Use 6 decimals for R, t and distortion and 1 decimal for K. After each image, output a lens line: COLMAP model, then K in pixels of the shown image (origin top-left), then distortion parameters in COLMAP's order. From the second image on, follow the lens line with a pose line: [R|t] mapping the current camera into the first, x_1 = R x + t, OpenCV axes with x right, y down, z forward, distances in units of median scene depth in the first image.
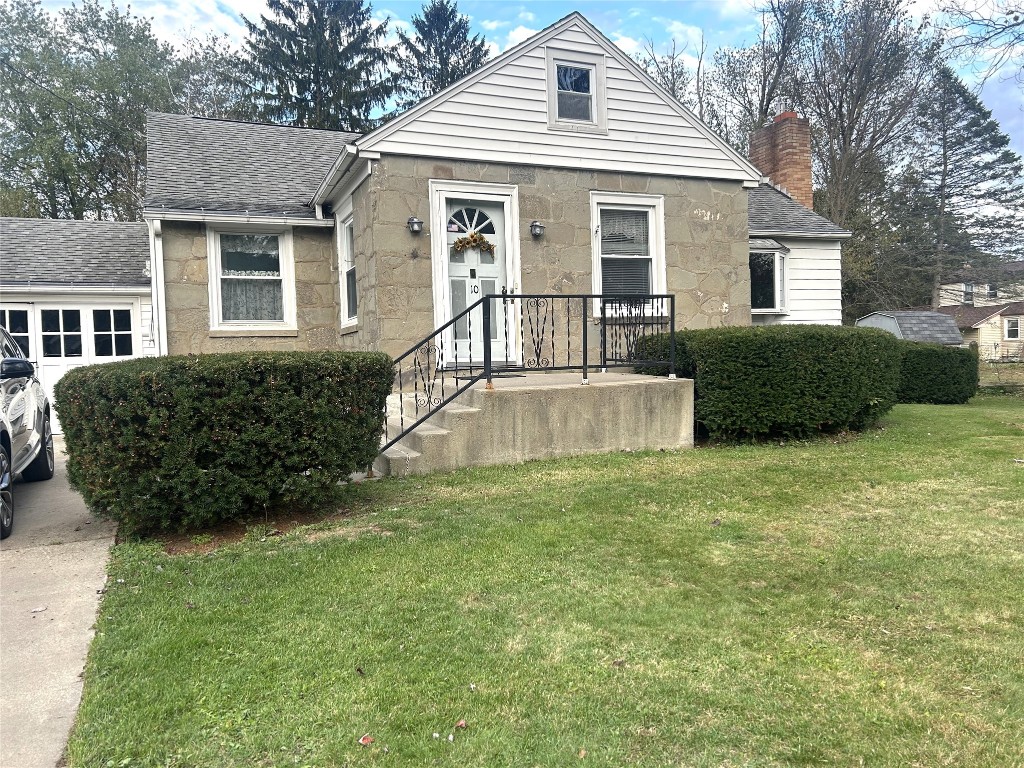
lens RADIAL K [[764.1, 0, 508.7], [0, 764.1, 389.0], [0, 0, 1]] dist [0.064346, -0.064282]
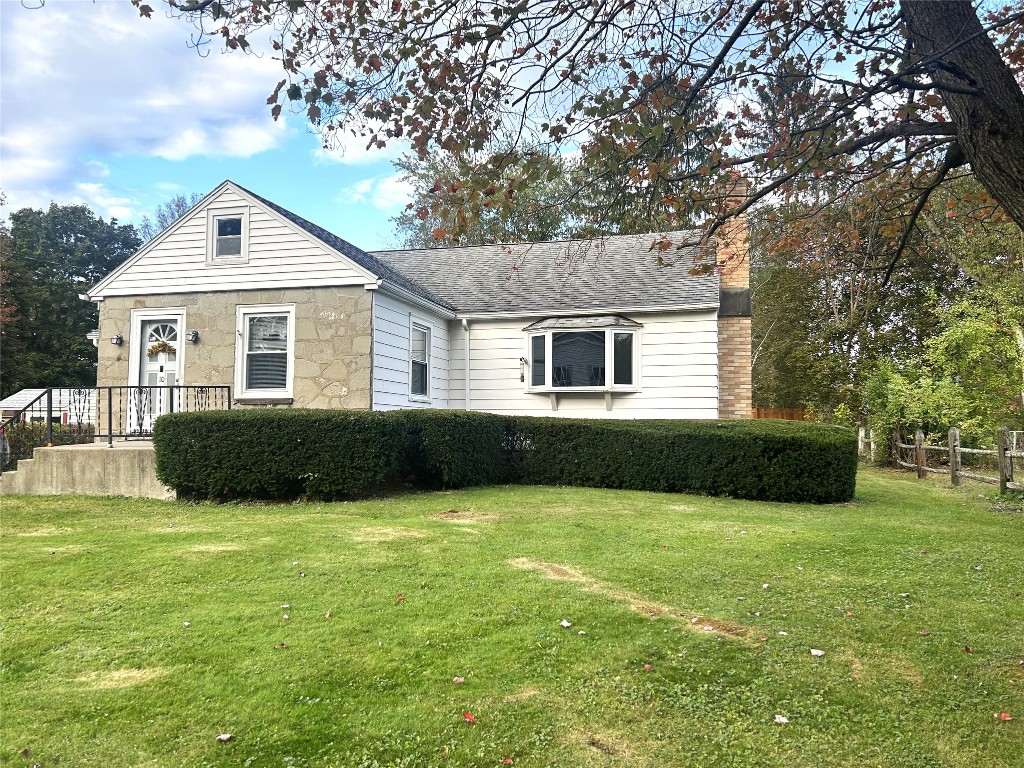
lens RADIAL K [[745.8, 0, 512.3], [0, 745.8, 392.7], [0, 0, 1]] dist [0.083552, -0.111933]
pose [[0.786442, 0.006998, -0.617624, 1.296840], [-0.051054, 0.997251, -0.053710, -0.059185], [0.615550, 0.073772, 0.784637, 0.271631]]
